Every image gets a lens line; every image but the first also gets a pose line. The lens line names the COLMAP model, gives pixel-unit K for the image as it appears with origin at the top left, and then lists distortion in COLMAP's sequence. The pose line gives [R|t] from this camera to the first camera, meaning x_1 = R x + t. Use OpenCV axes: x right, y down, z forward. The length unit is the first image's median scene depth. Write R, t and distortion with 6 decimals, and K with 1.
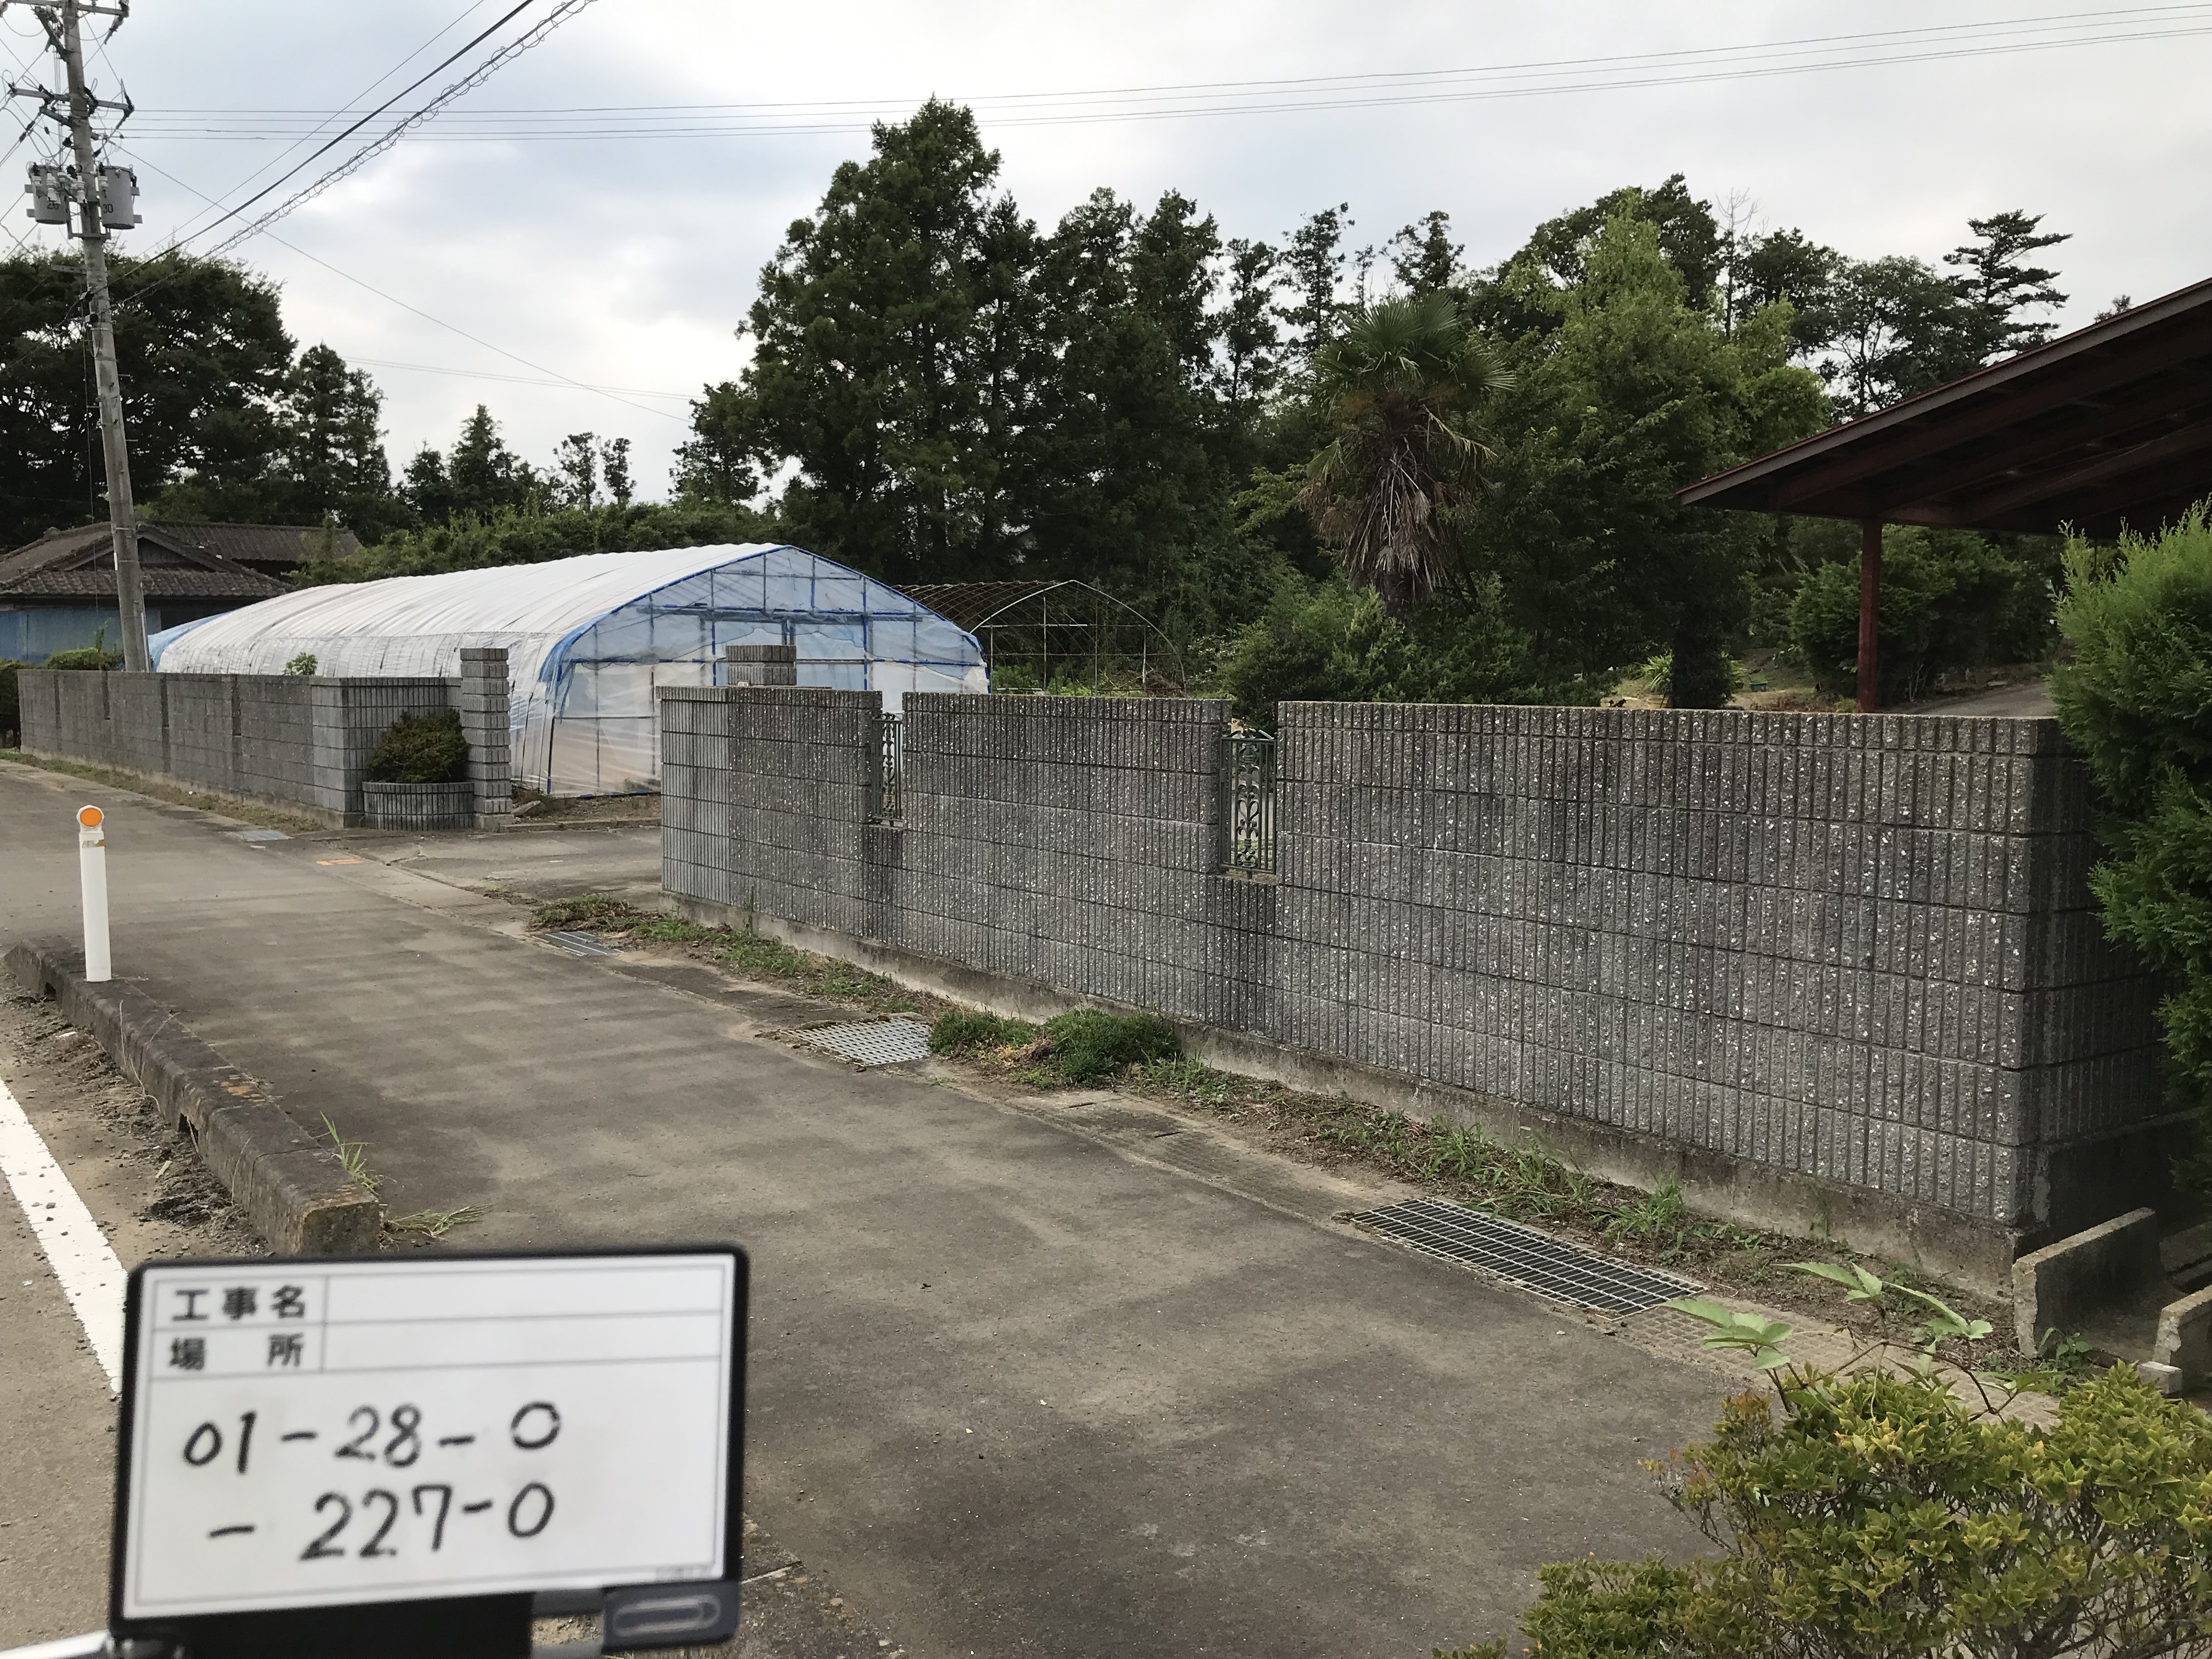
lens RADIAL K [[1834.4, 0, 1102.1], [0, 1834.4, 823.0], [0, 0, 1]] dist [0.012630, 0.010615]
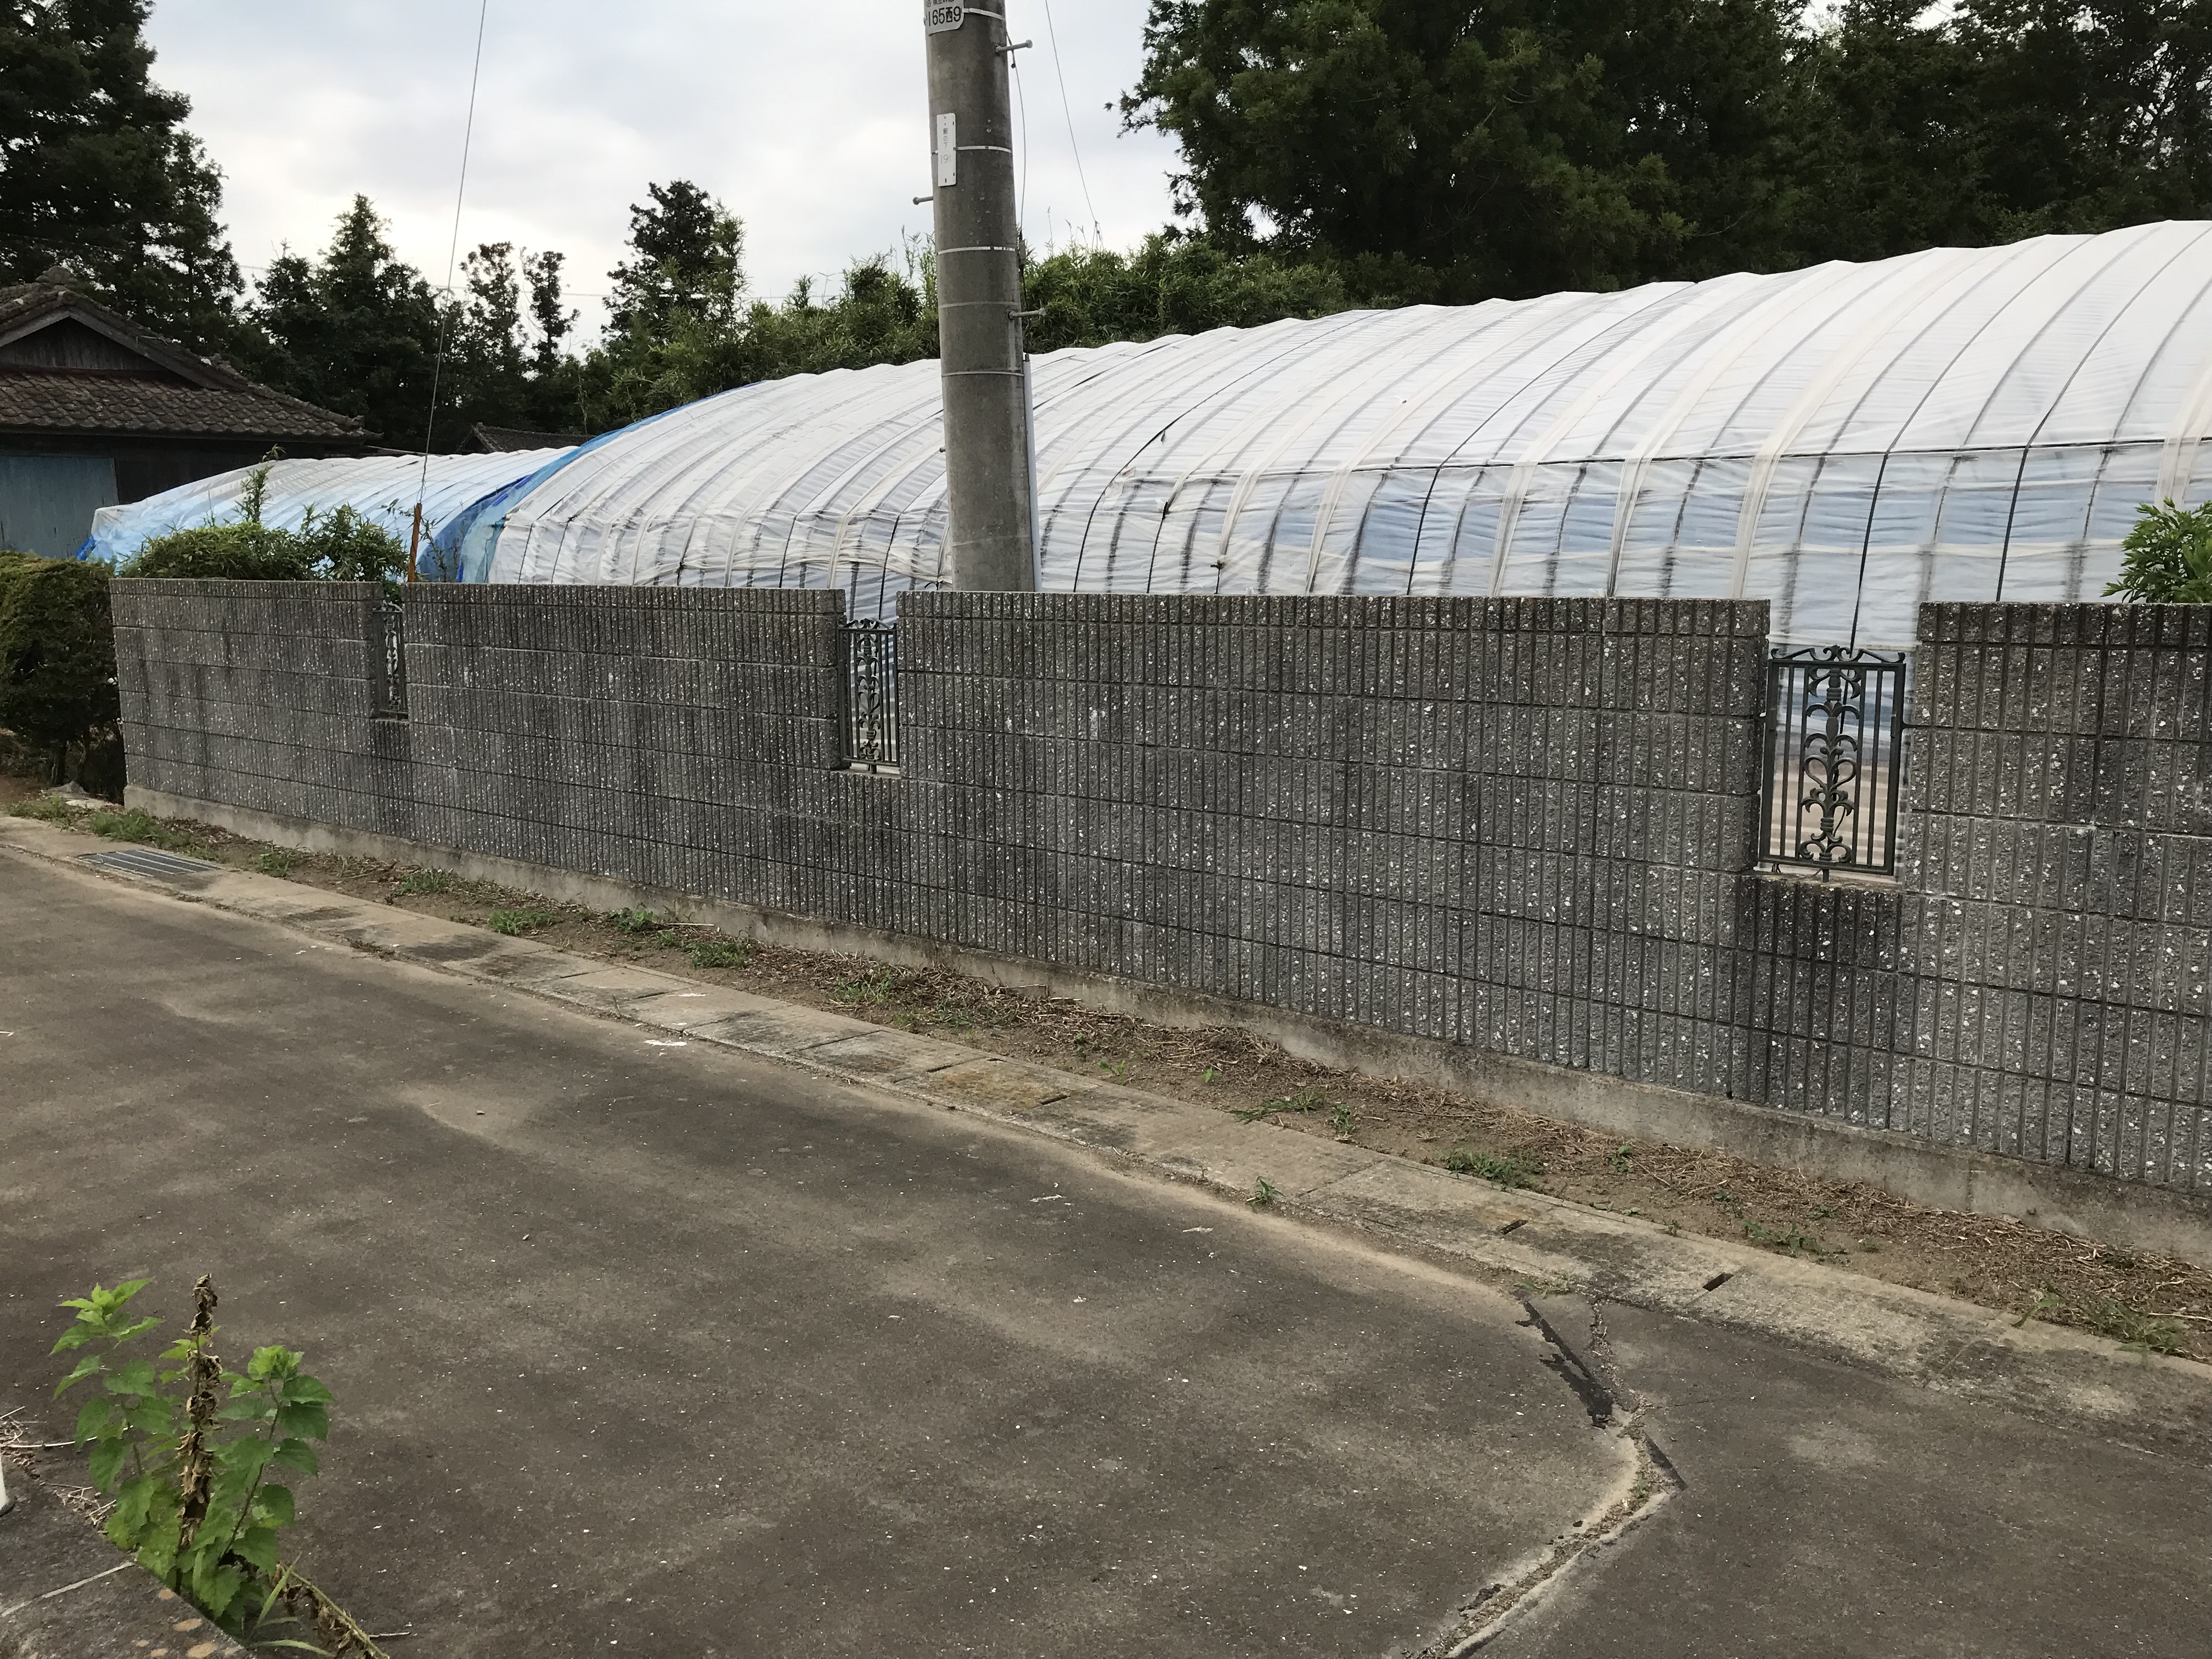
lens RADIAL K [[1834.4, 0, 1102.1], [0, 1834.4, 823.0], [0, 0, 1]] dist [0.012630, 0.010615]
pose [[0.986073, -0.026388, 0.164209, -0.186960], [0.017262, 0.998239, 0.056760, -0.021463], [-0.165417, -0.053135, 0.984791, 0.249630]]
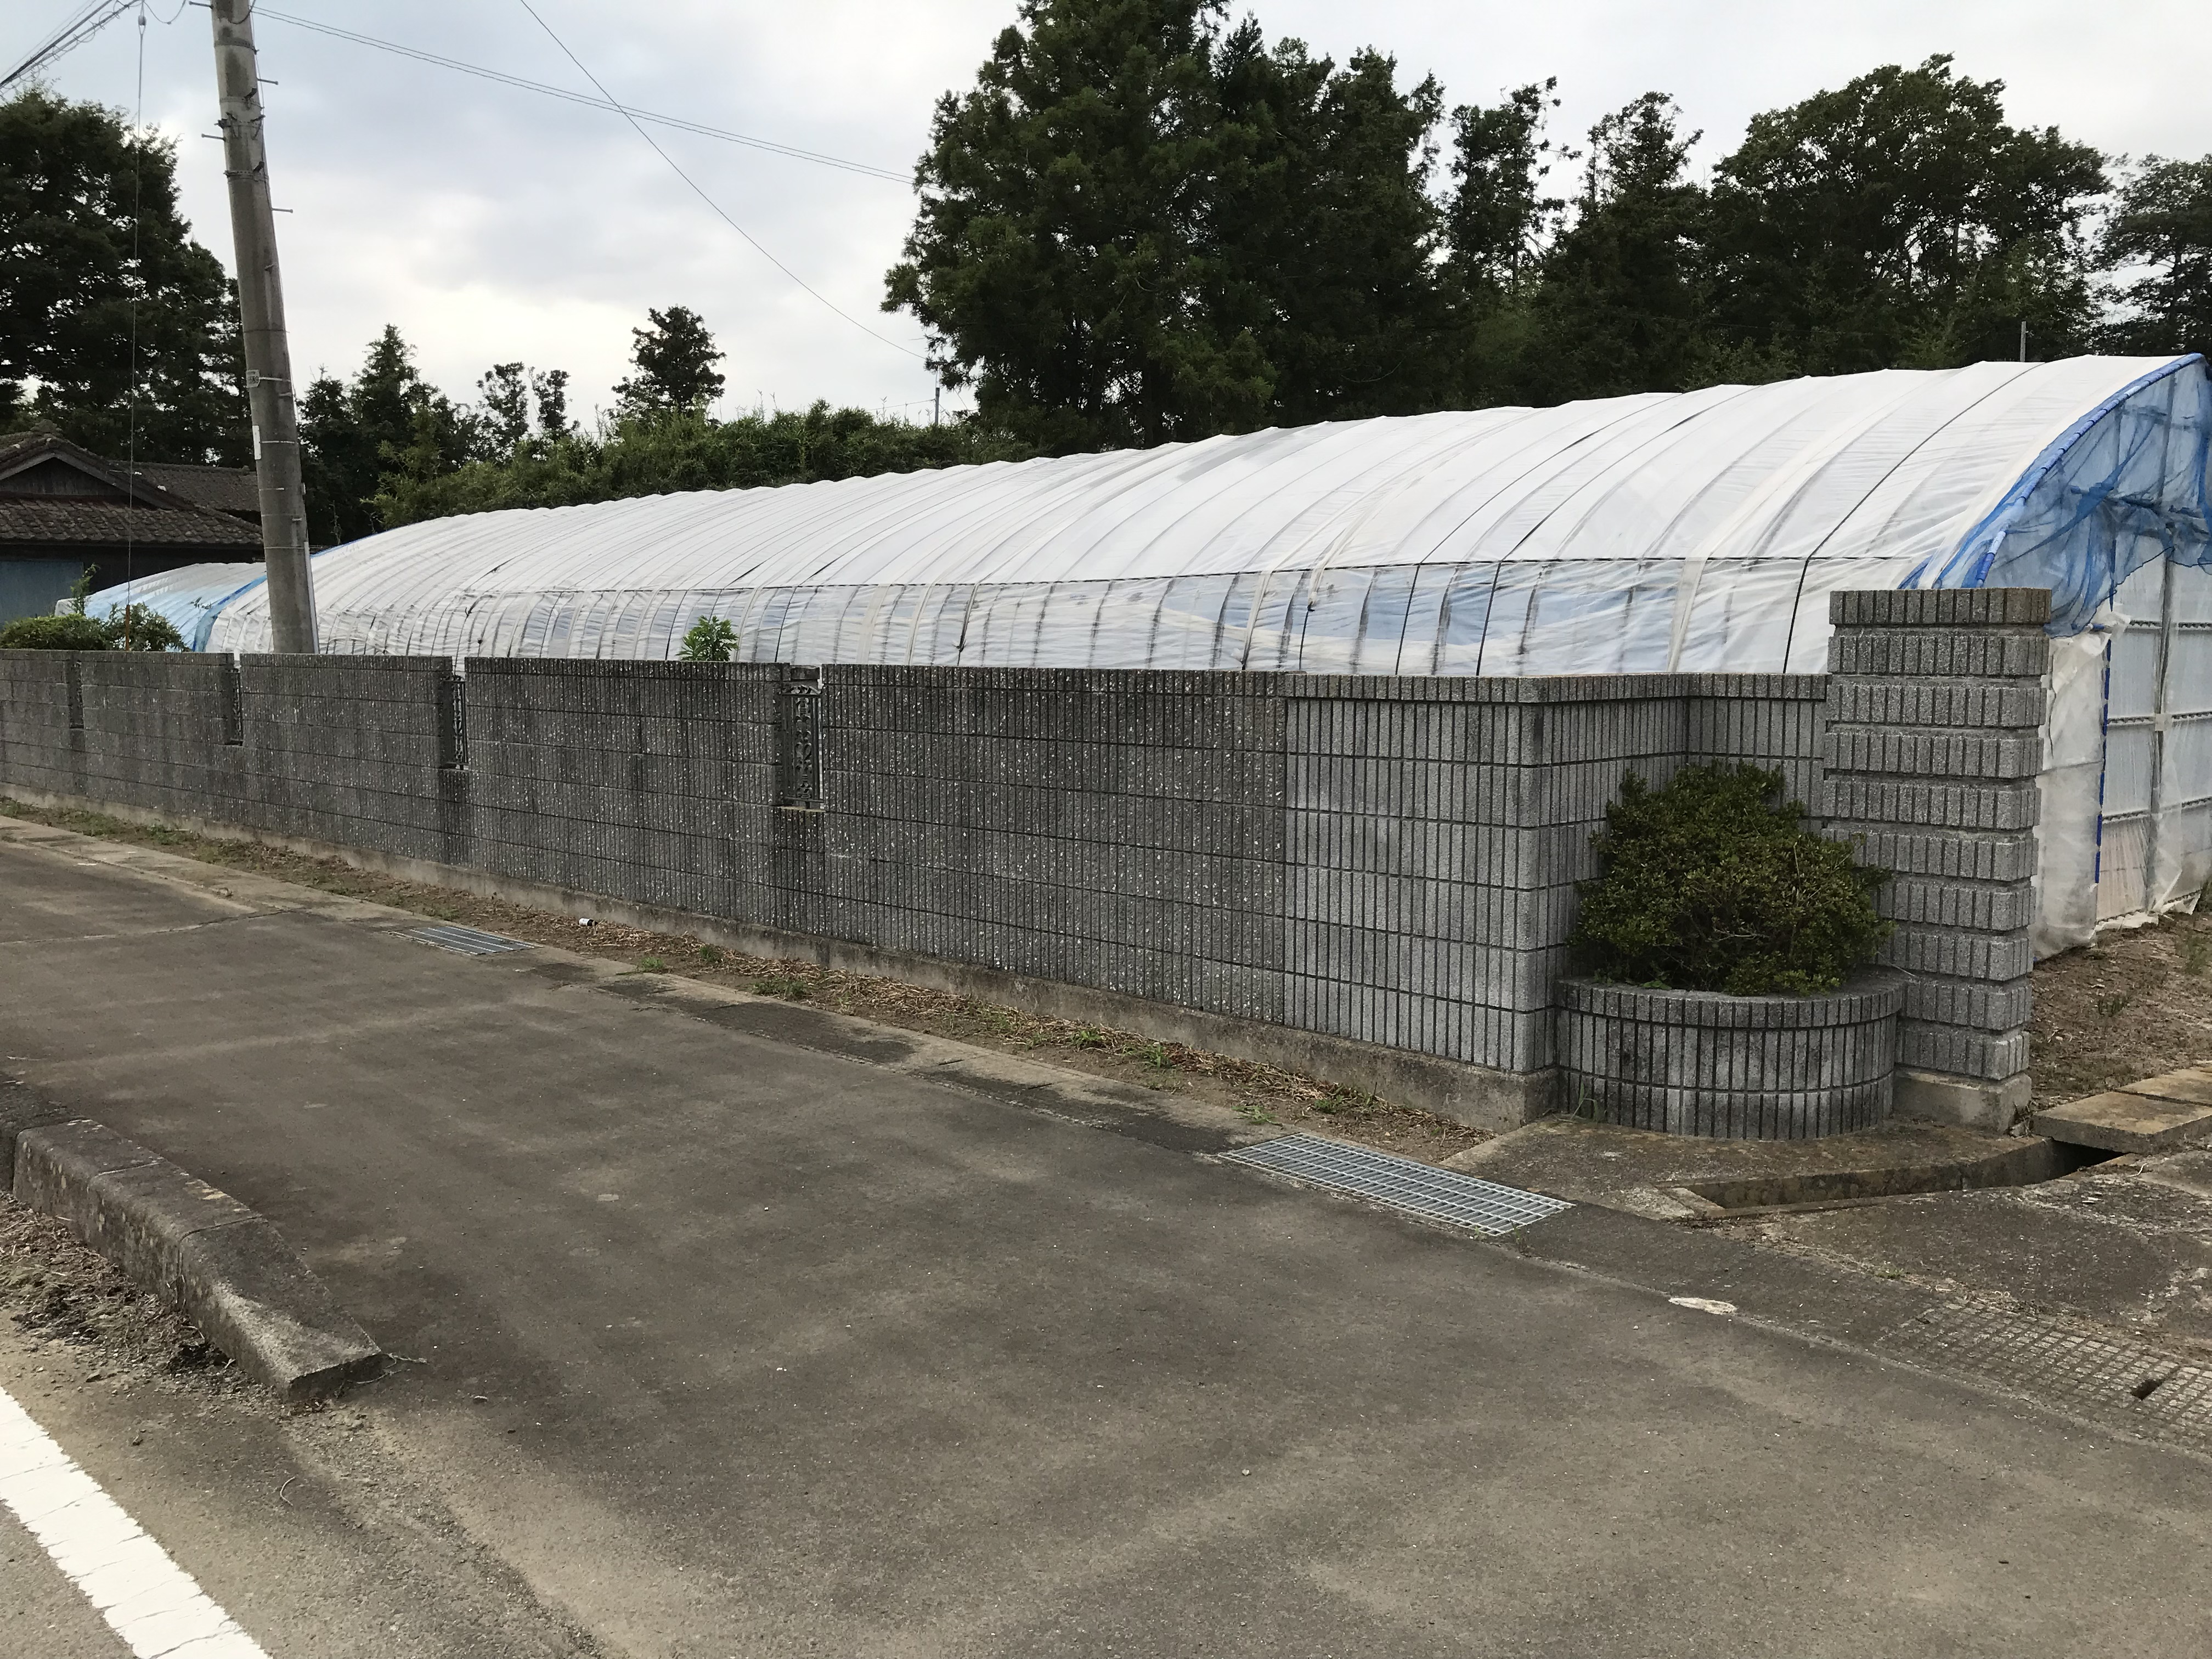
lens RADIAL K [[1834.4, 0, 1102.1], [0, 1834.4, 823.0], [0, 0, 1]] dist [0.012630, 0.010615]
pose [[0.993904, -0.009870, 0.109810, -0.119492], [0.008580, 0.999889, 0.012215, -0.012934], [-0.109918, -0.011198, 0.993878, 0.152961]]
